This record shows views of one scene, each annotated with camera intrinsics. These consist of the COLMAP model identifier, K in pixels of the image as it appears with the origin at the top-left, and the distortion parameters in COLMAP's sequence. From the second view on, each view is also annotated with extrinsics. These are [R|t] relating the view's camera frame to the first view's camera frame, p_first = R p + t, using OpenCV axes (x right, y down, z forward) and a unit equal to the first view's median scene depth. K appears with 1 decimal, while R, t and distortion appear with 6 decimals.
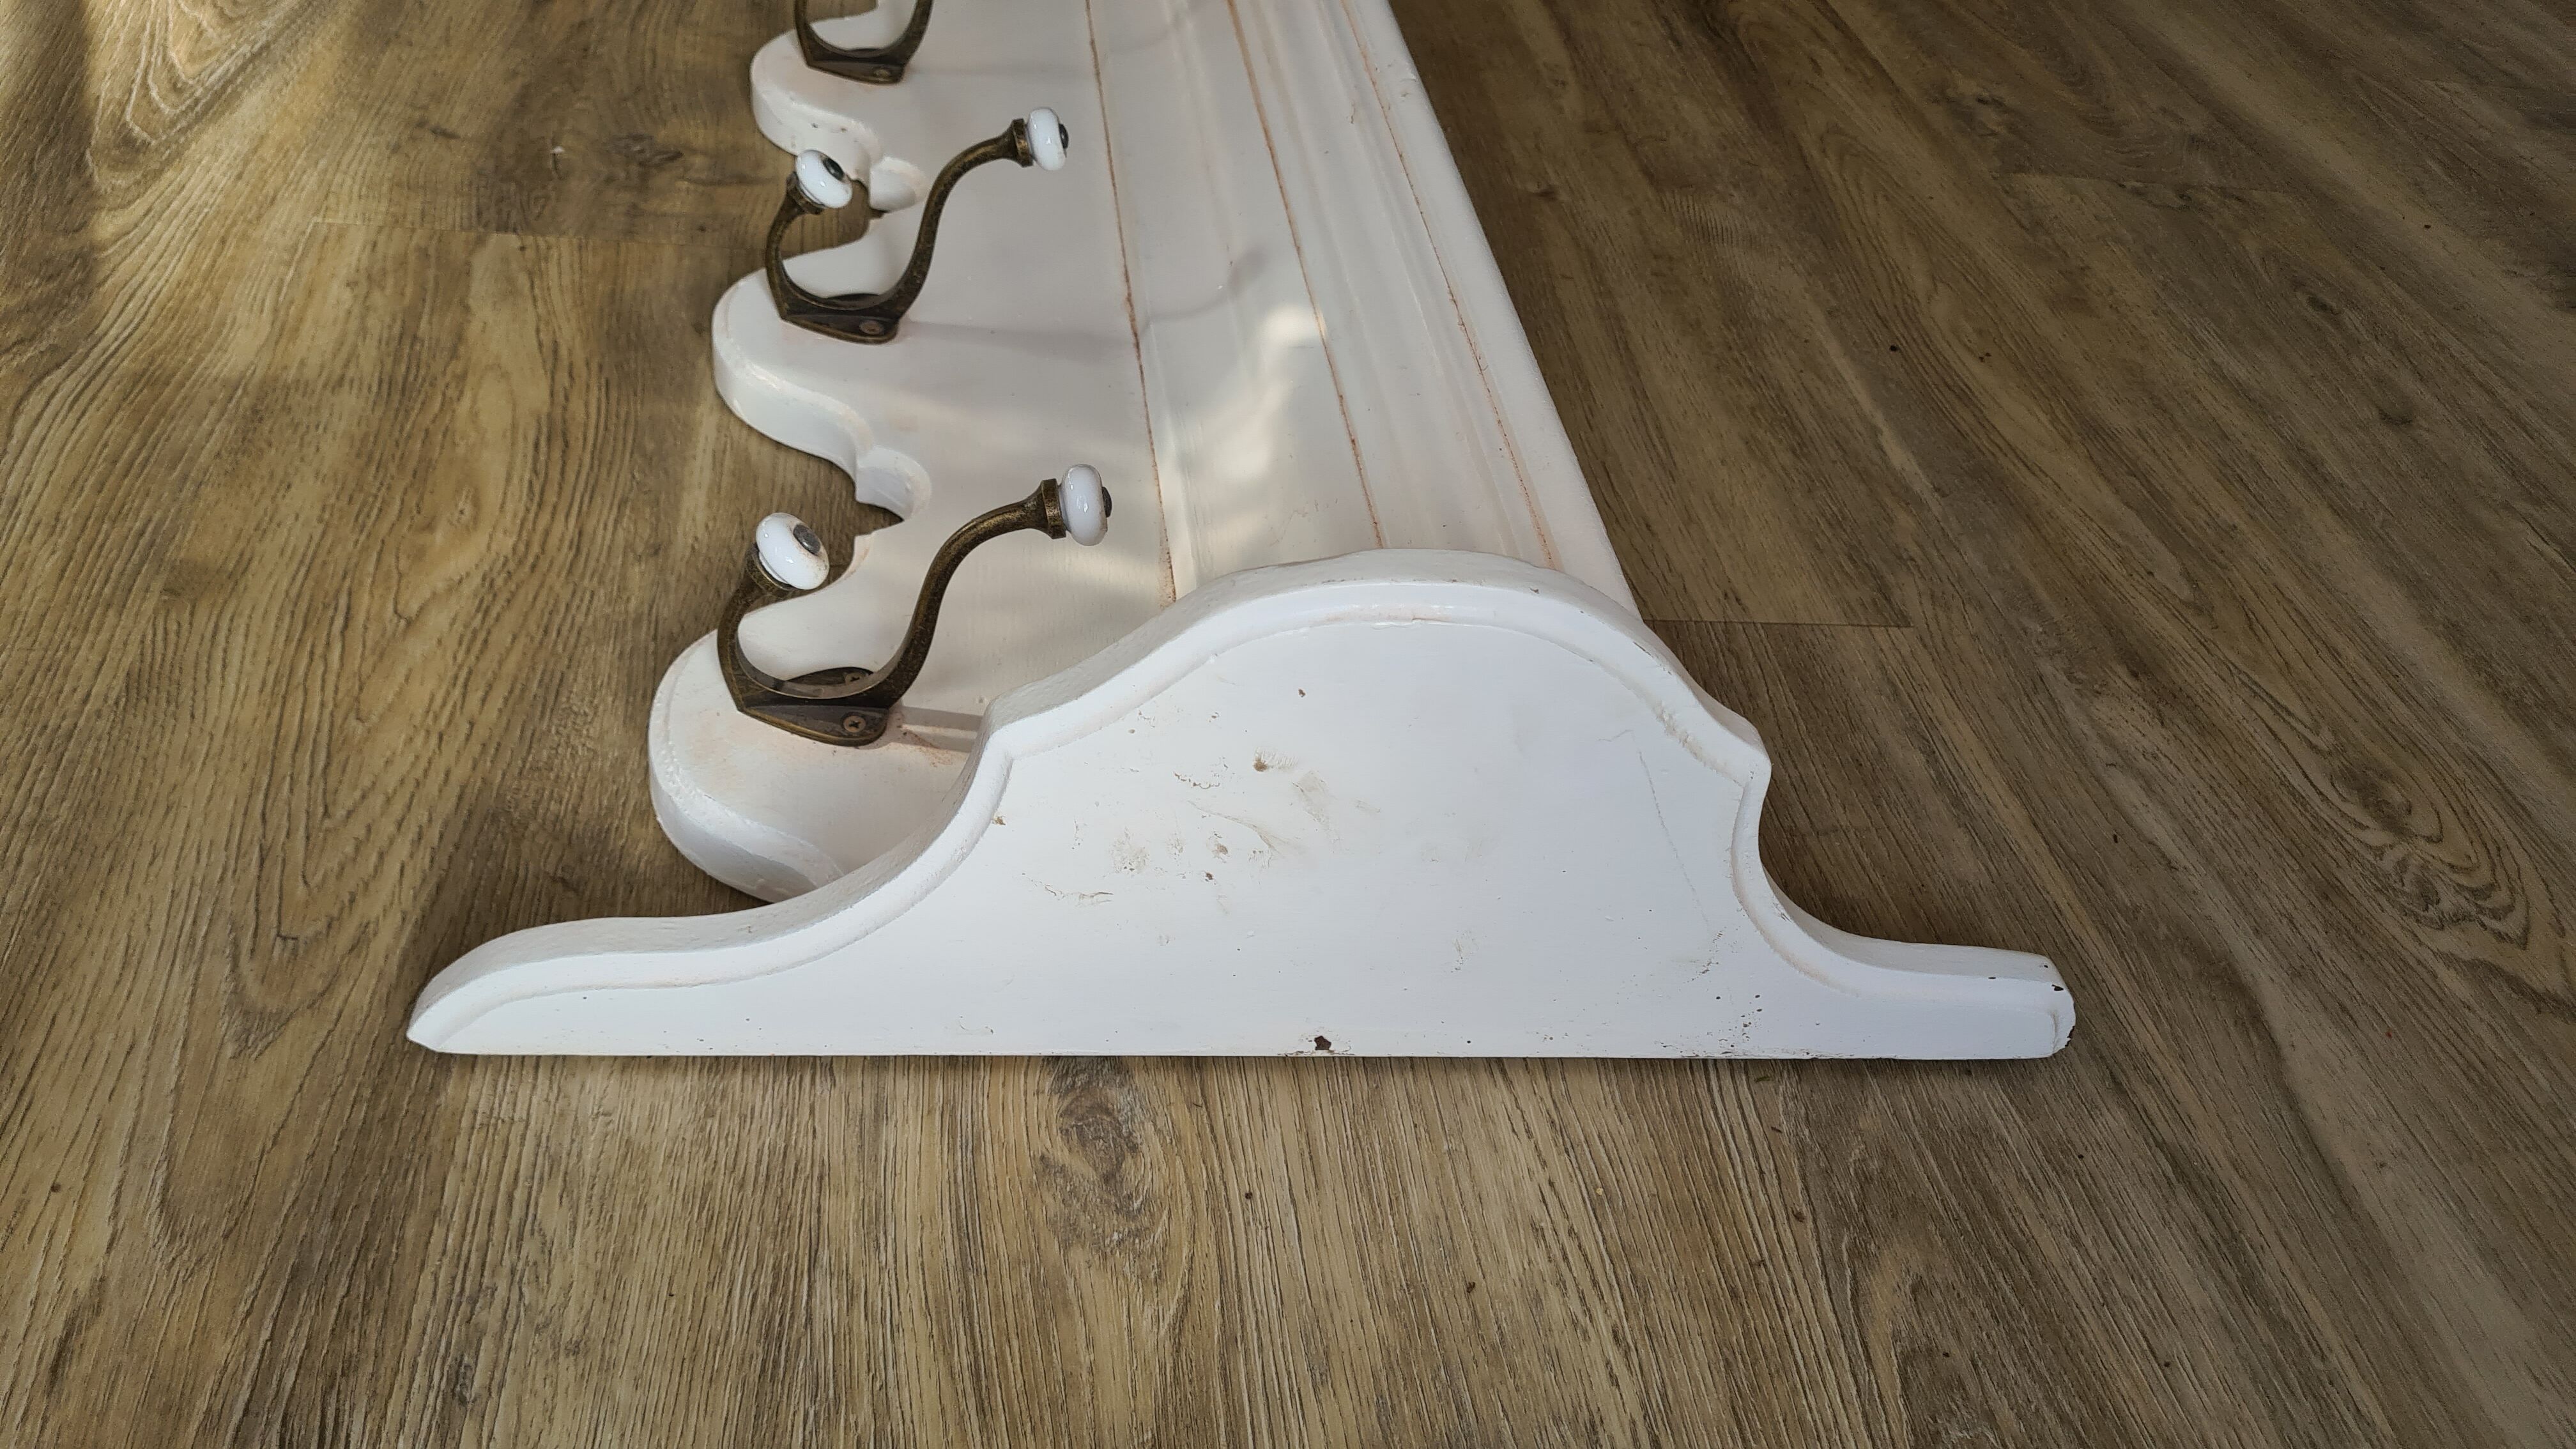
lens RADIAL K [[1940.3, 0, 1272.7], [0, 1940.3, 774.3], [0, 0, 1]] dist [0.049163, -0.043412]
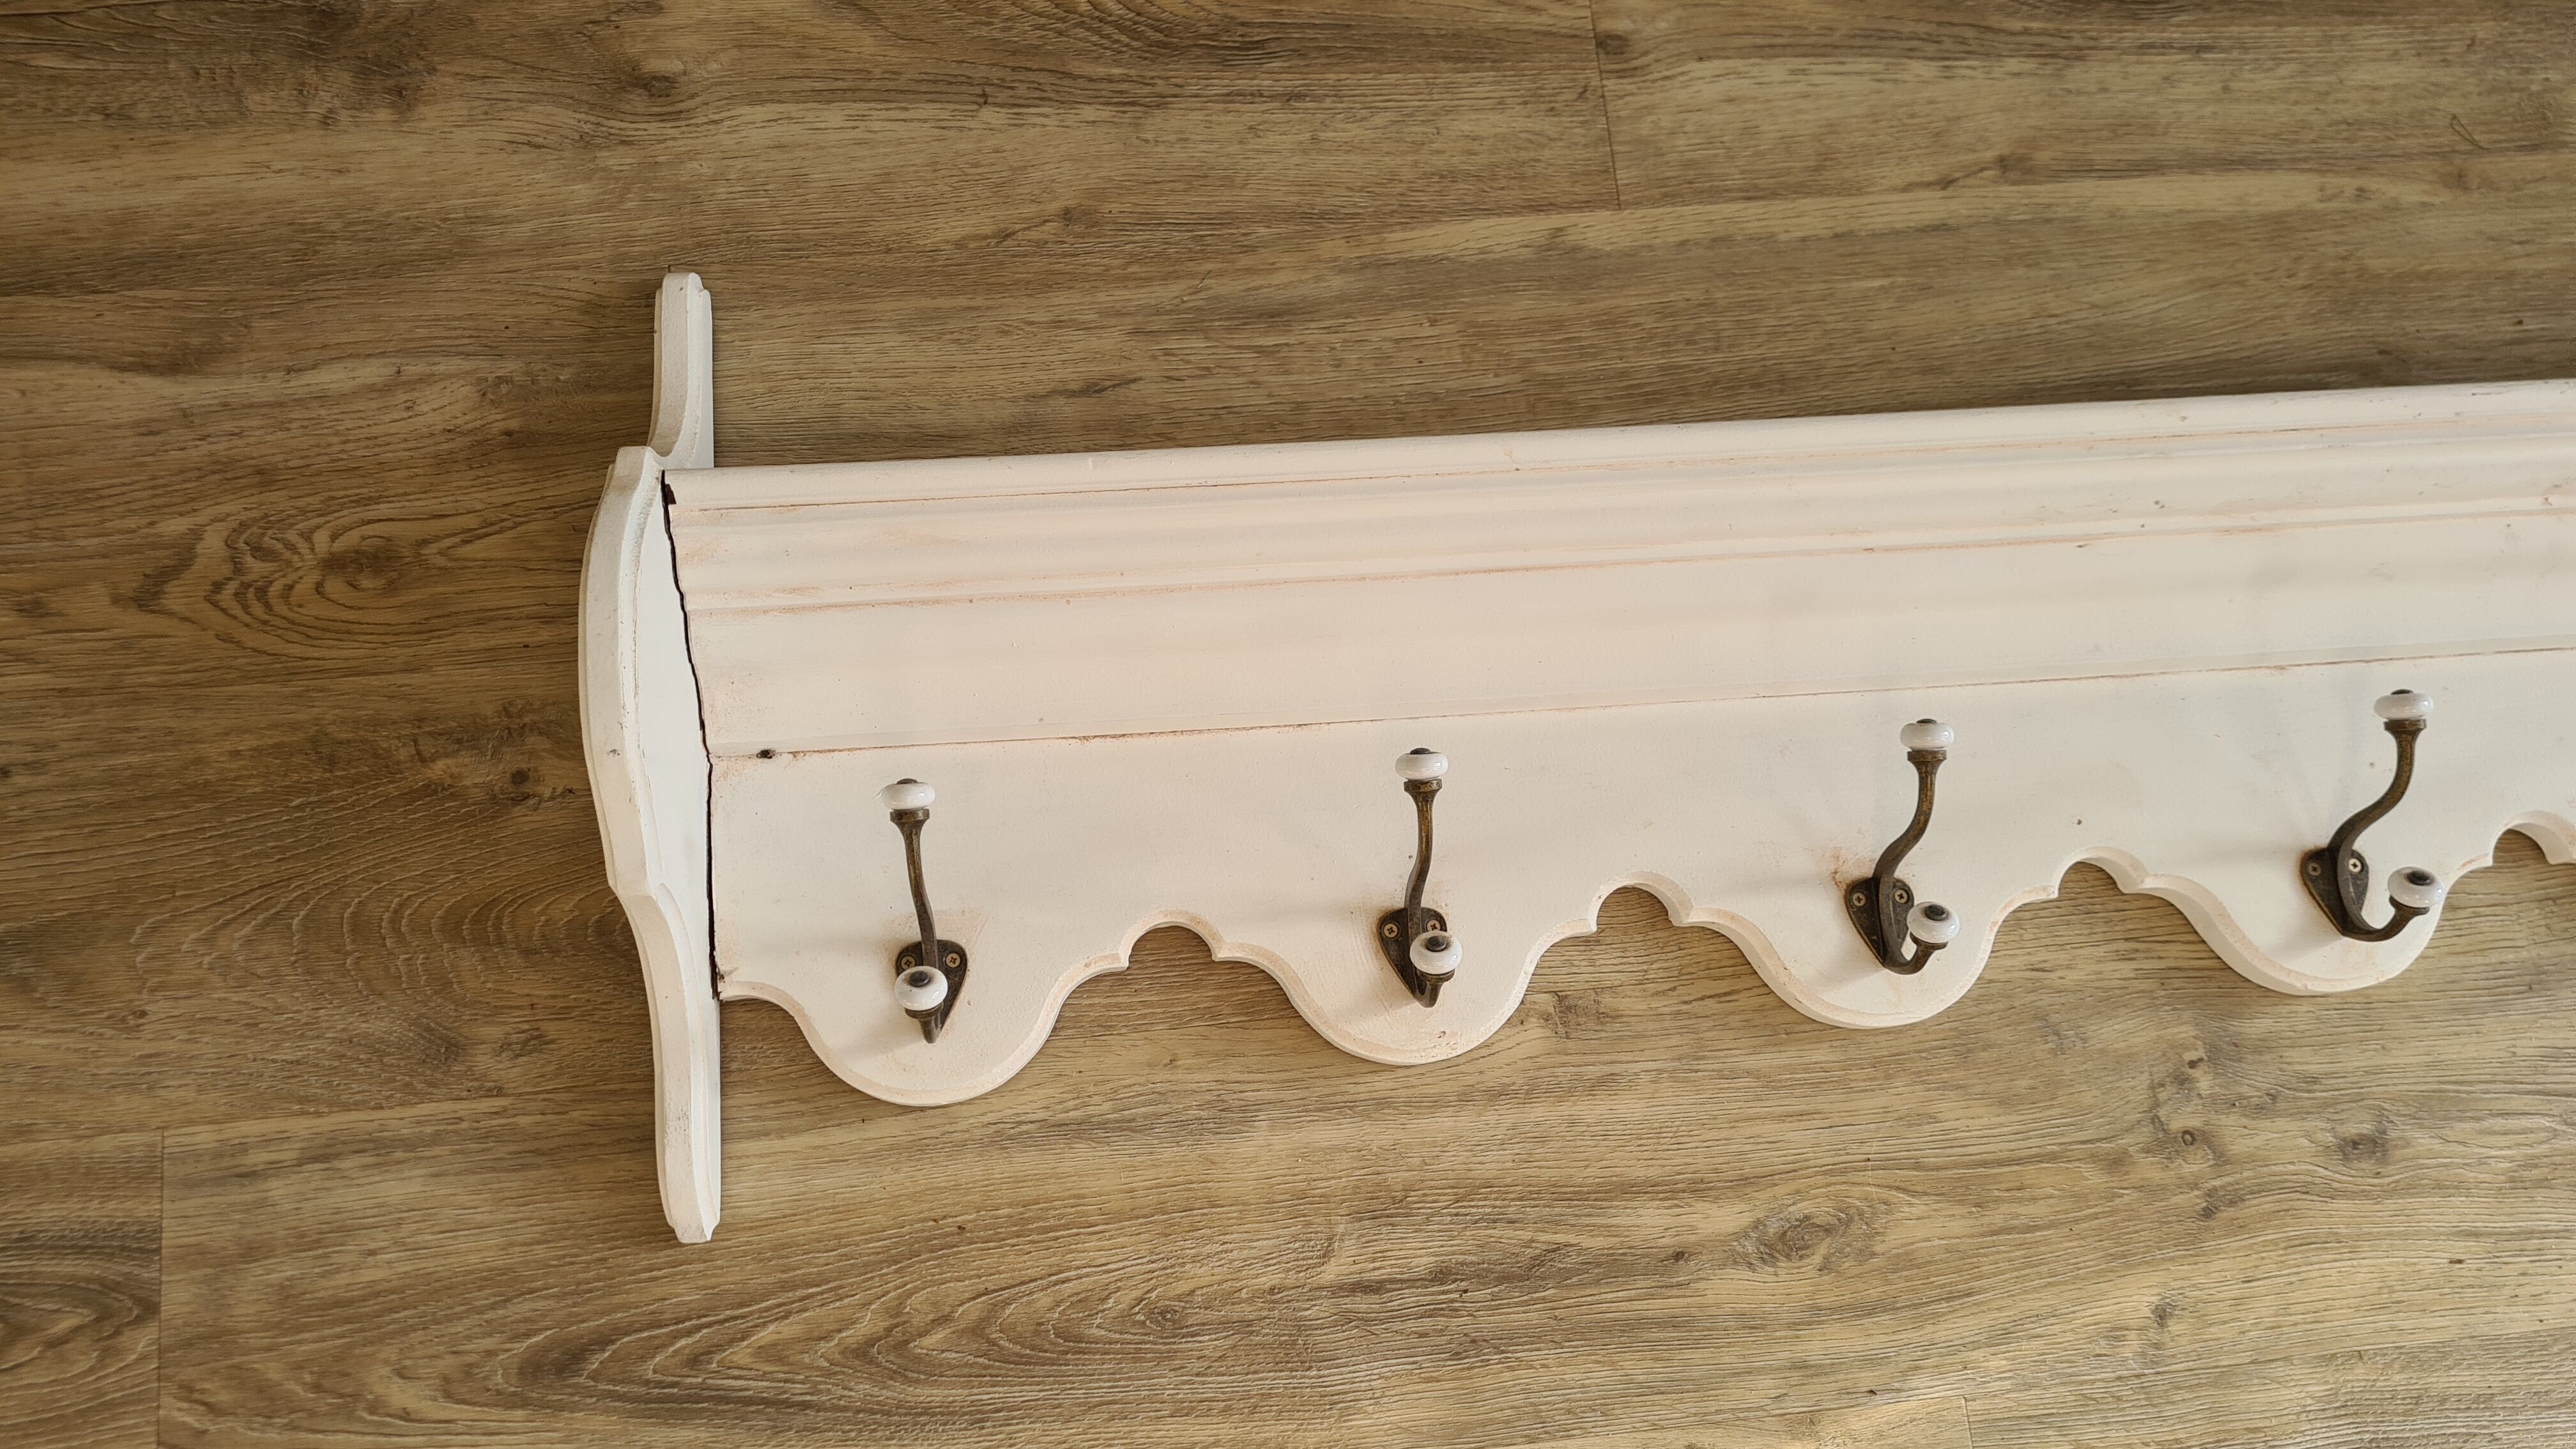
lens RADIAL K [[1940.3, 0, 1224.9], [0, 1940.3, 763.7], [0, 0, 1]] dist [0.049163, -0.043412]
pose [[0.059801, -0.996128, 0.064436, -0.354978], [0.629391, 0.087731, 0.772120, -2.186474], [-0.774784, -0.005618, 0.632201, 1.234522]]
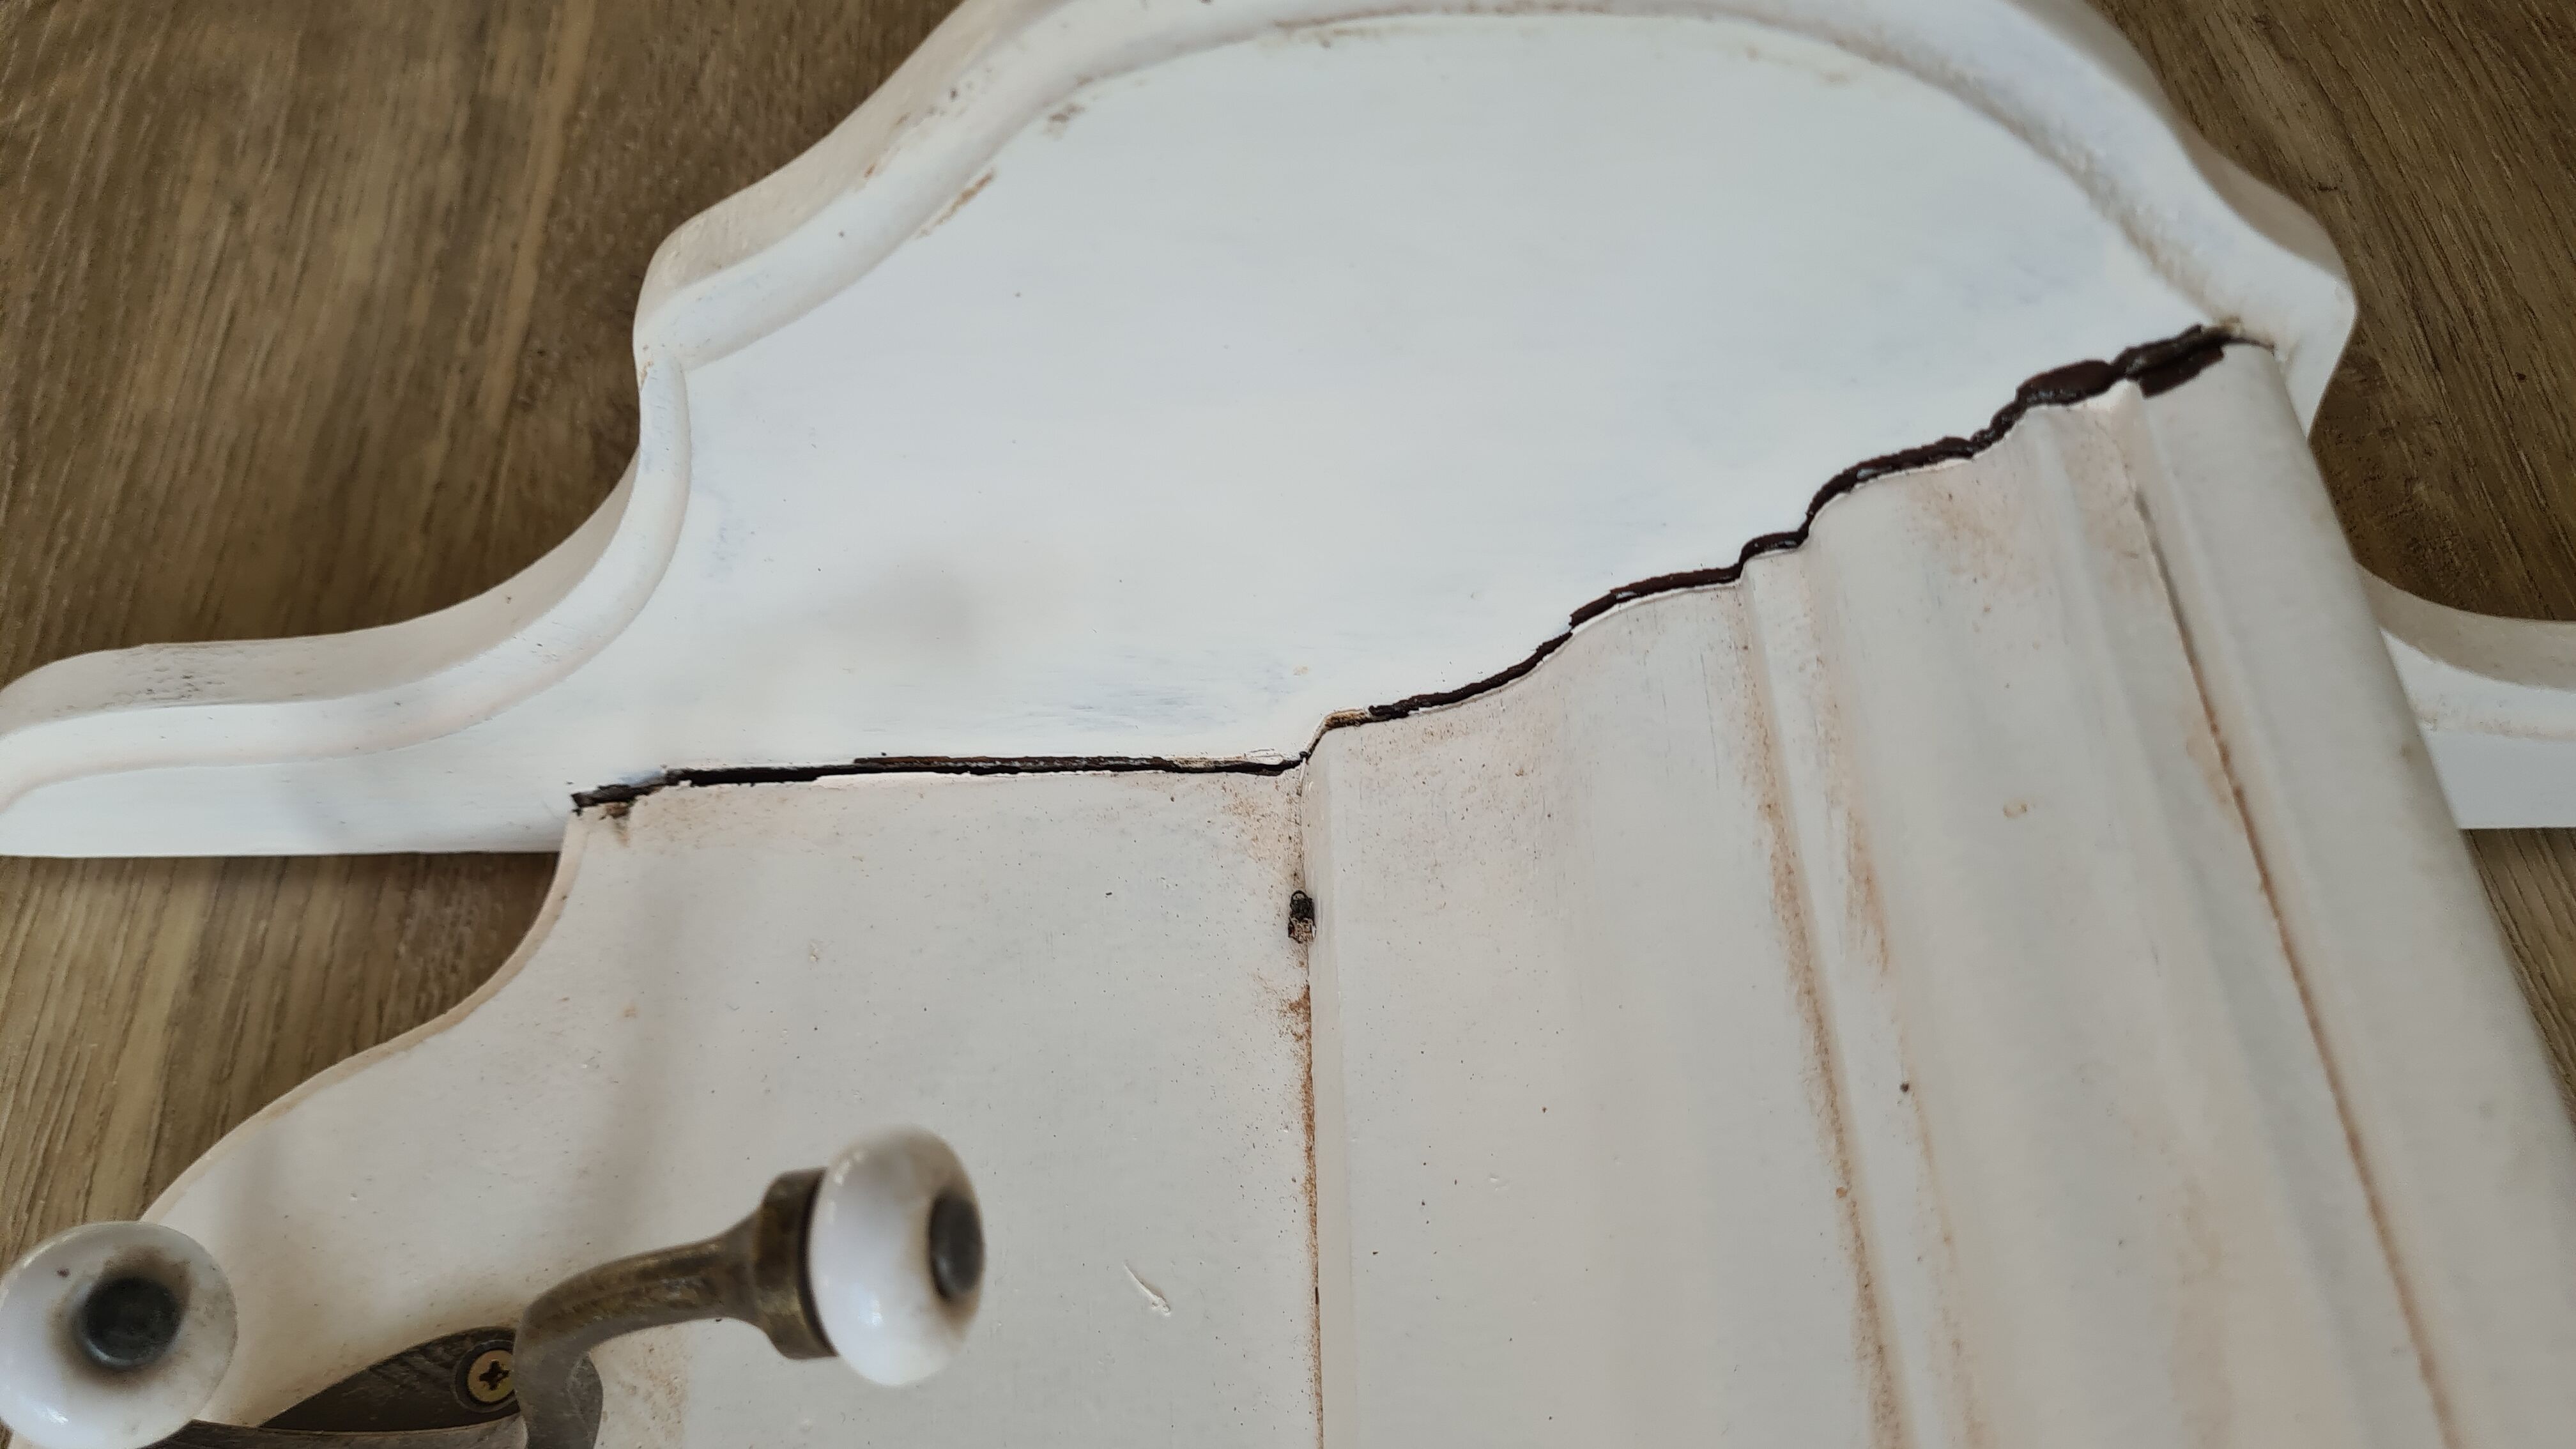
lens RADIAL K [[1940.3, 0, 1254.4], [0, 1940.3, 762.9], [0, 0, 1]] dist [0.049163, -0.043412]
pose [[0.979611, 0.005713, -0.200822, -0.217344], [0.045547, 0.967252, 0.249697, -1.523586], [0.195672, -0.253753, 0.947271, 1.908783]]
